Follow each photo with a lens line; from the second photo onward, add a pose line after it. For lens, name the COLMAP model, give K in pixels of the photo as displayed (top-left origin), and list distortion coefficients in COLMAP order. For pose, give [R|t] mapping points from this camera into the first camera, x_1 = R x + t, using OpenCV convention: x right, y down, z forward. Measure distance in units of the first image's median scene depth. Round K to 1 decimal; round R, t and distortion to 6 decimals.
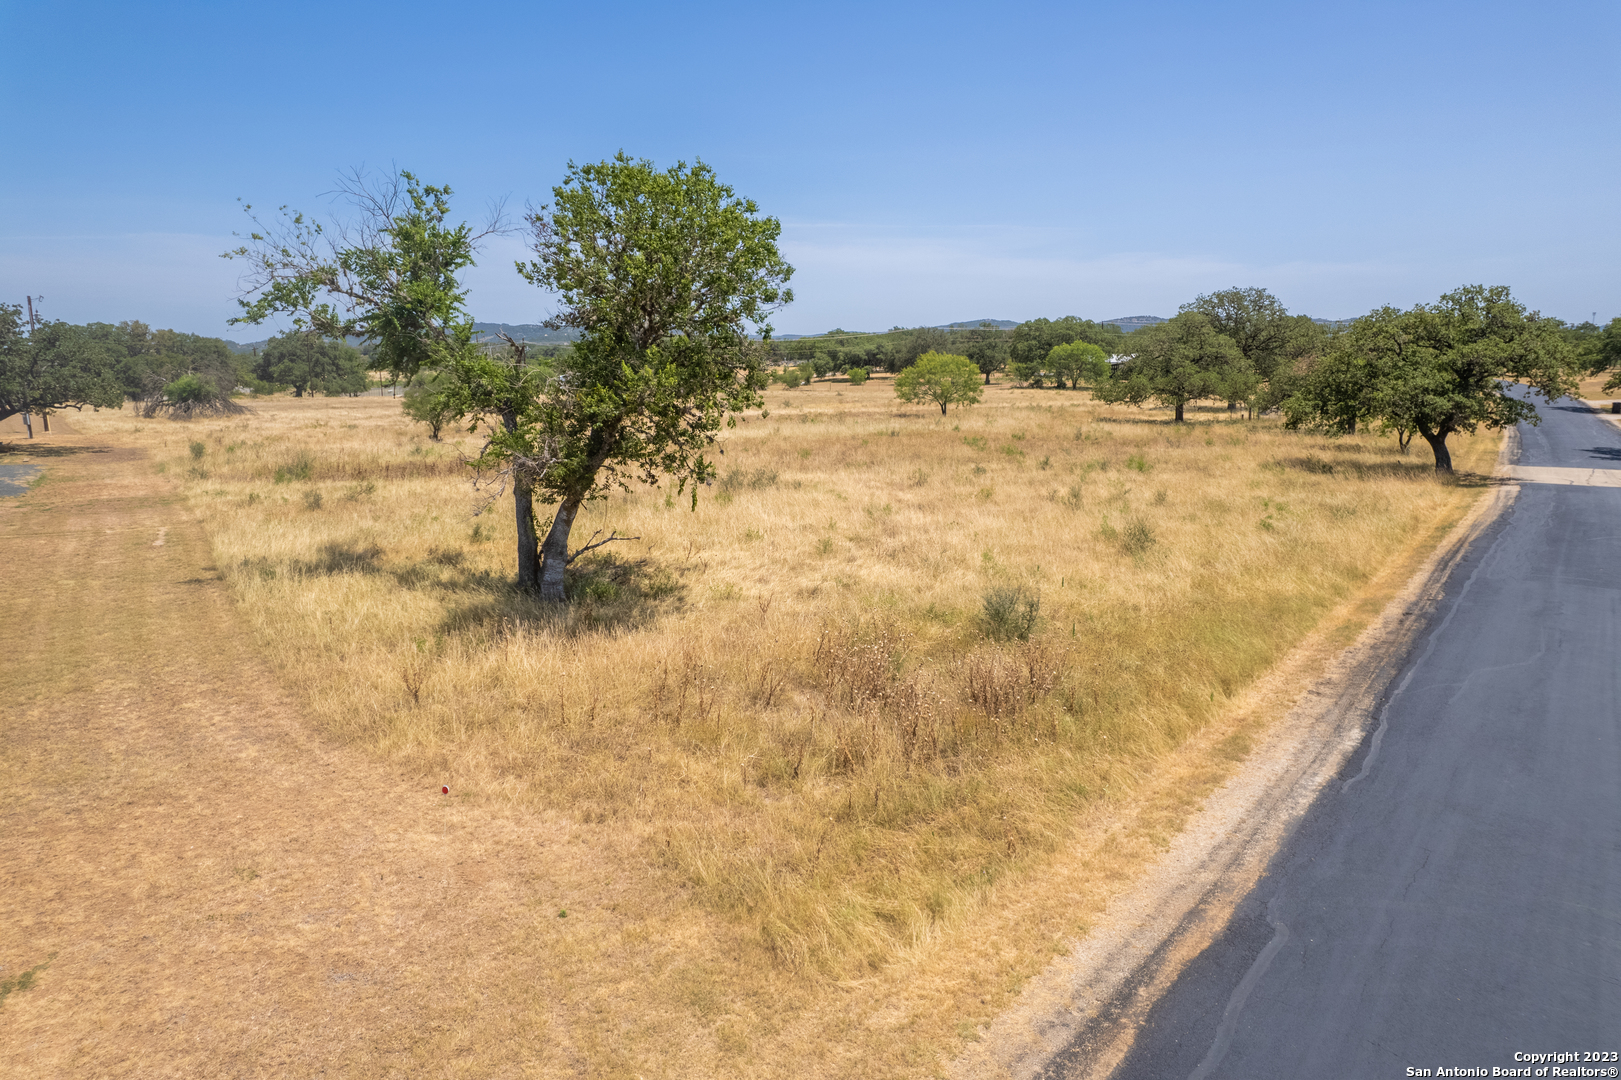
lens RADIAL K [[1036.1, 0, 818.1], [0, 1036.1, 538.9], [0, 0, 1]] dist [-0.067071, 0.063860]
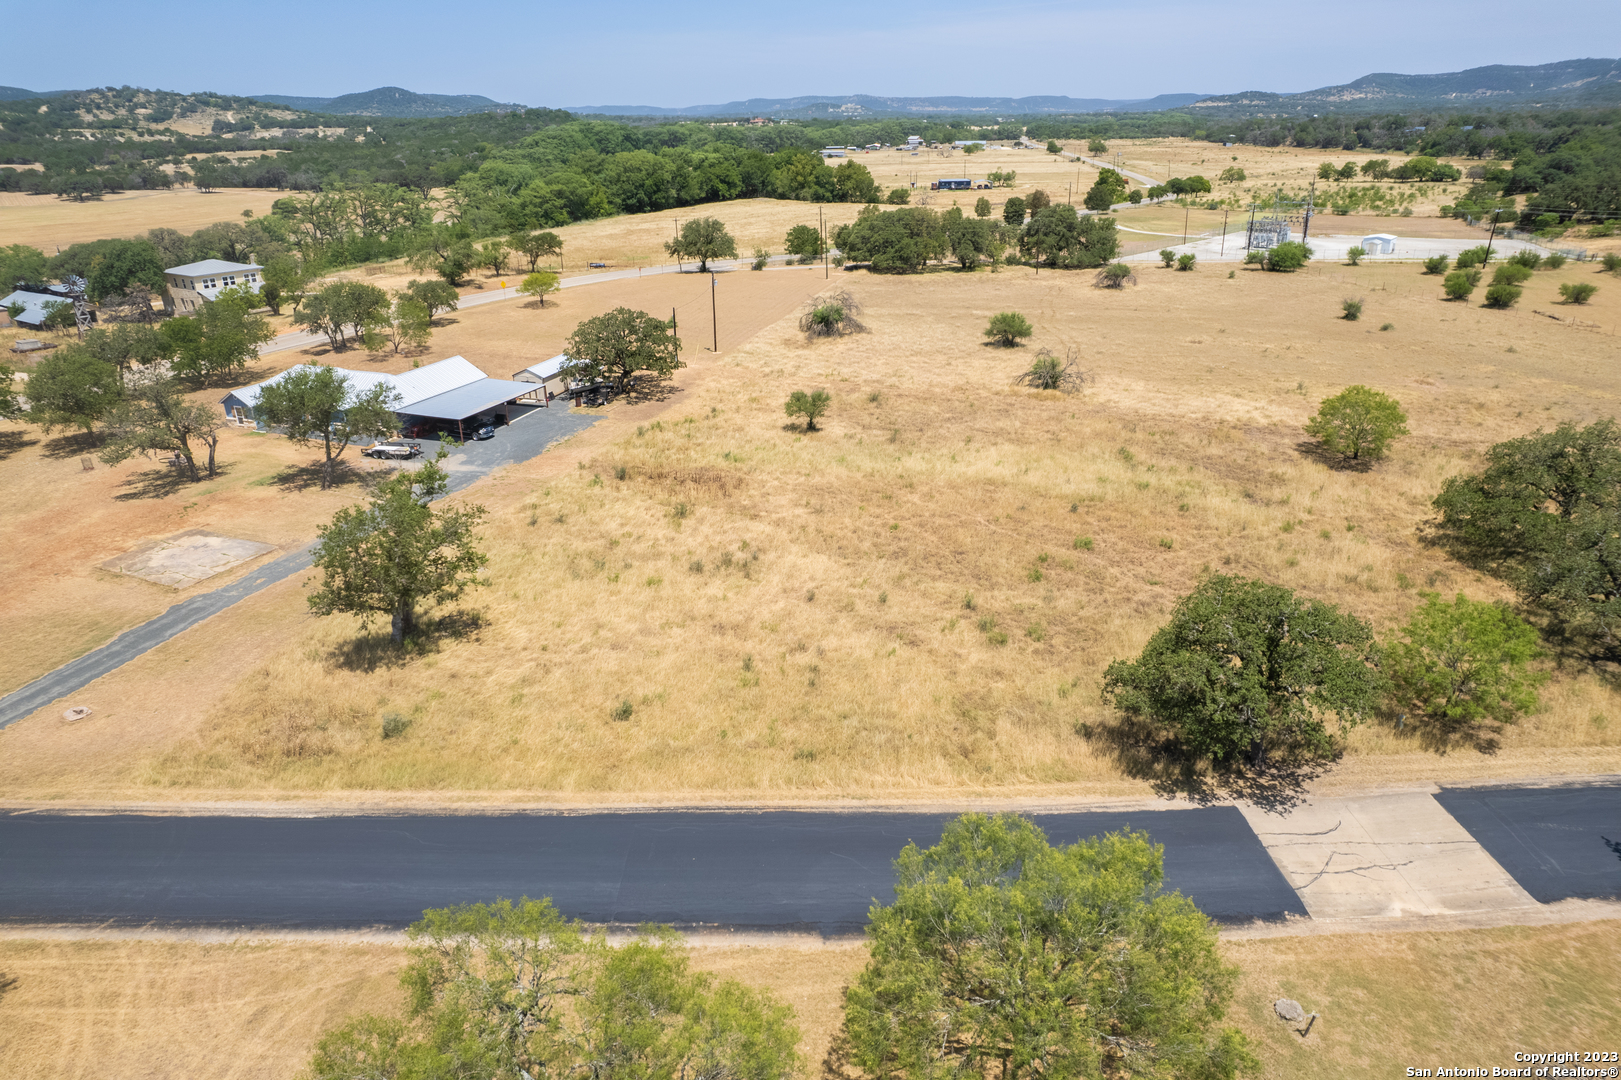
lens RADIAL K [[1036.1, 0, 813.0], [0, 1036.1, 544.5], [0, 0, 1]] dist [-0.067071, 0.063860]
pose [[0.601445, 0.301867, -0.739689, 3.674500], [-0.122781, 0.949794, 0.287777, -1.737287], [0.789423, -0.082263, 0.608313, 0.460536]]
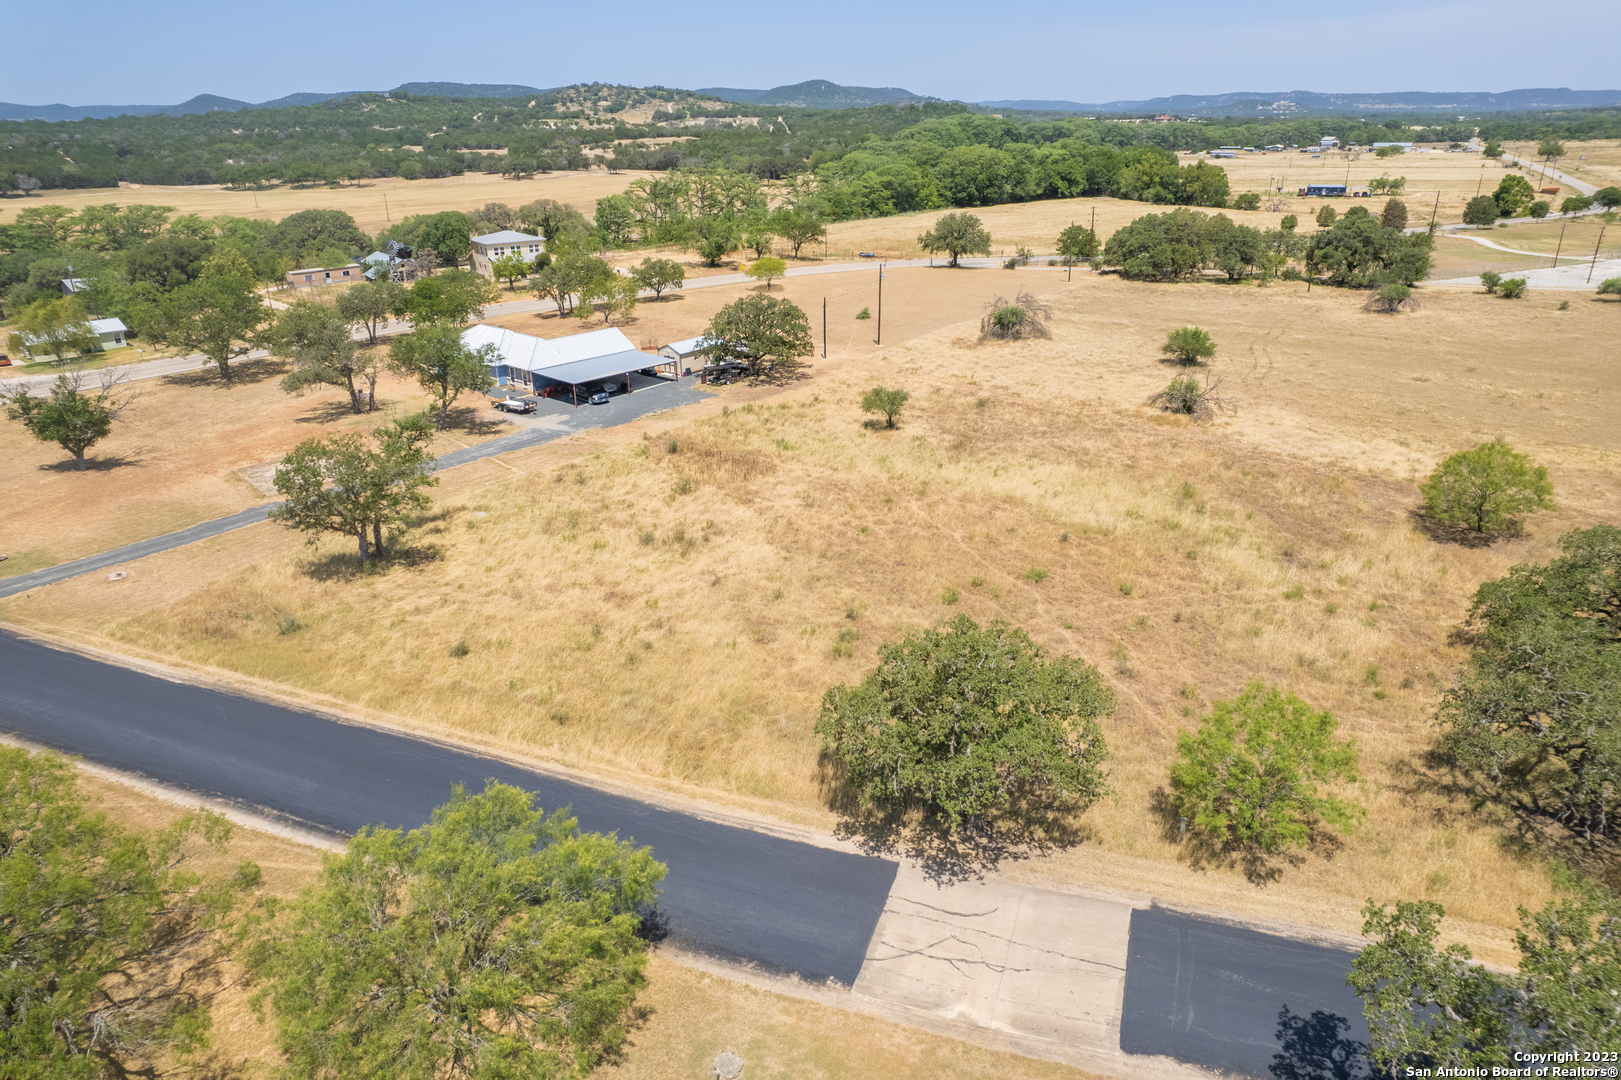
lens RADIAL K [[1036.1, 0, 811.1], [0, 1036.1, 546.1], [0, 0, 1]] dist [-0.067071, 0.063860]
pose [[0.268038, 0.371580, -0.888867, 4.560766], [-0.153418, 0.927316, 0.341390, -2.007404], [0.951114, 0.044863, 0.305563, 2.208995]]
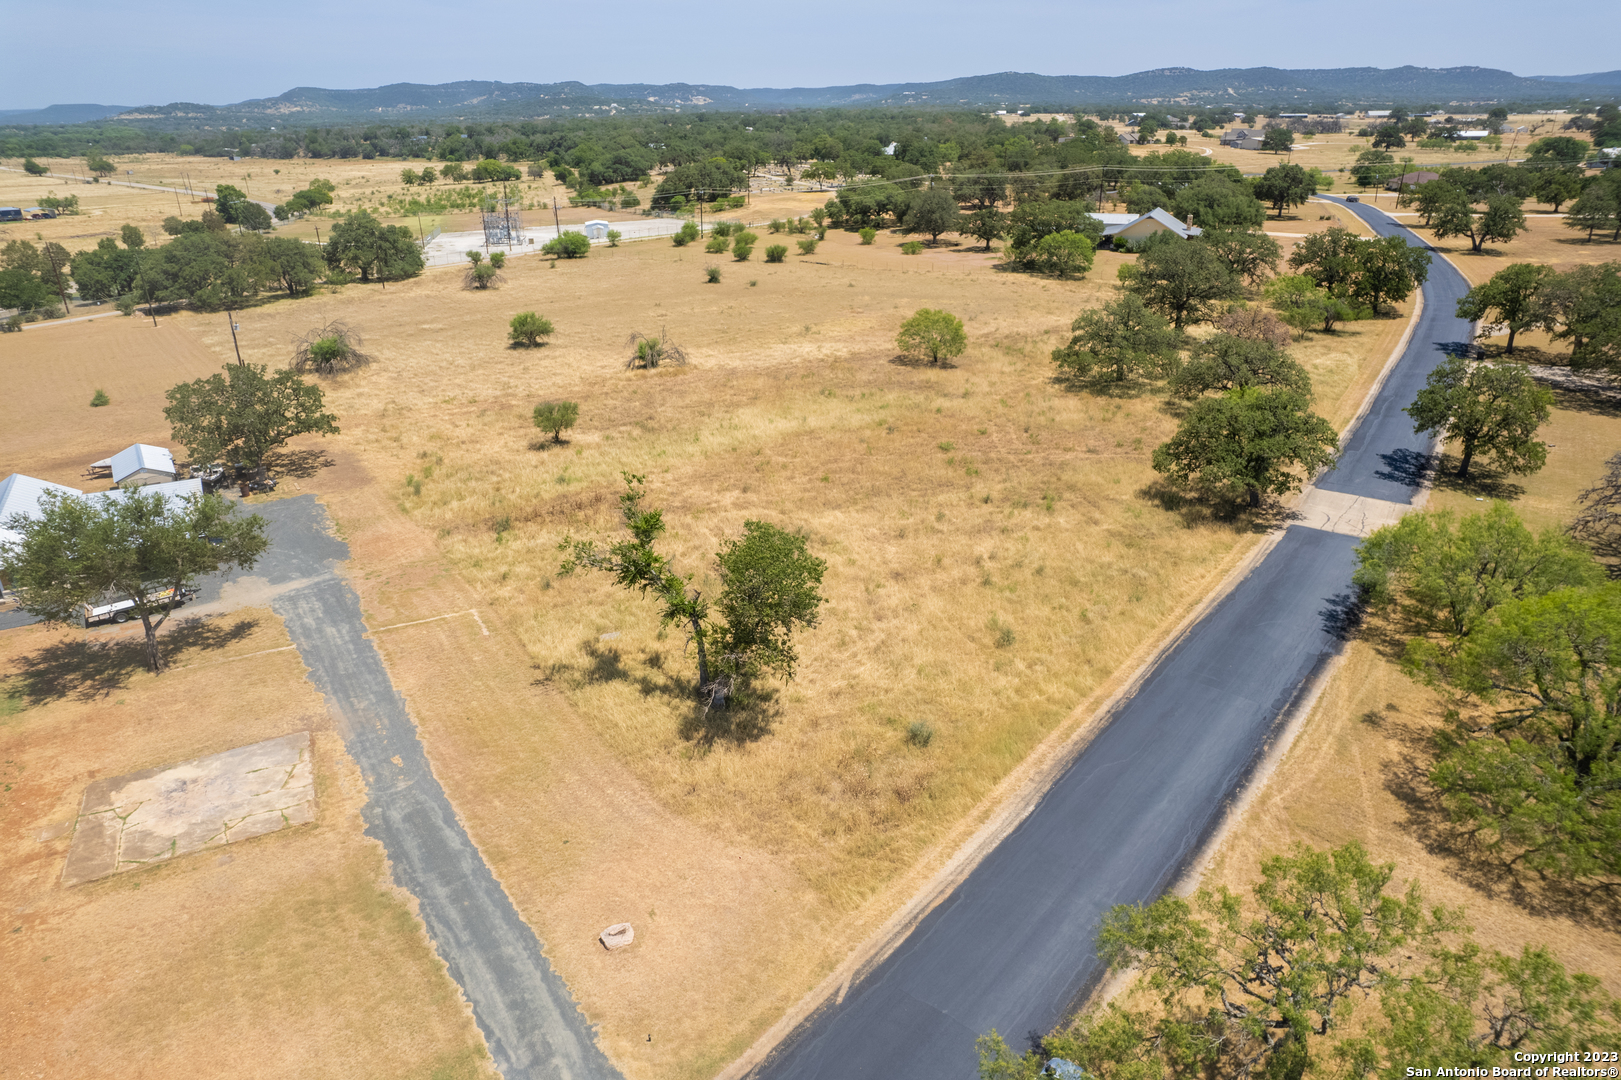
lens RADIAL K [[1036.1, 0, 811.5], [0, 1036.1, 547.5], [0, 0, 1]] dist [-0.067071, 0.063860]
pose [[0.999820, -0.004117, -0.018498, -0.030104], [0.008221, 0.973704, 0.227669, -1.299265], [0.017074, -0.227781, 0.973563, -1.806794]]
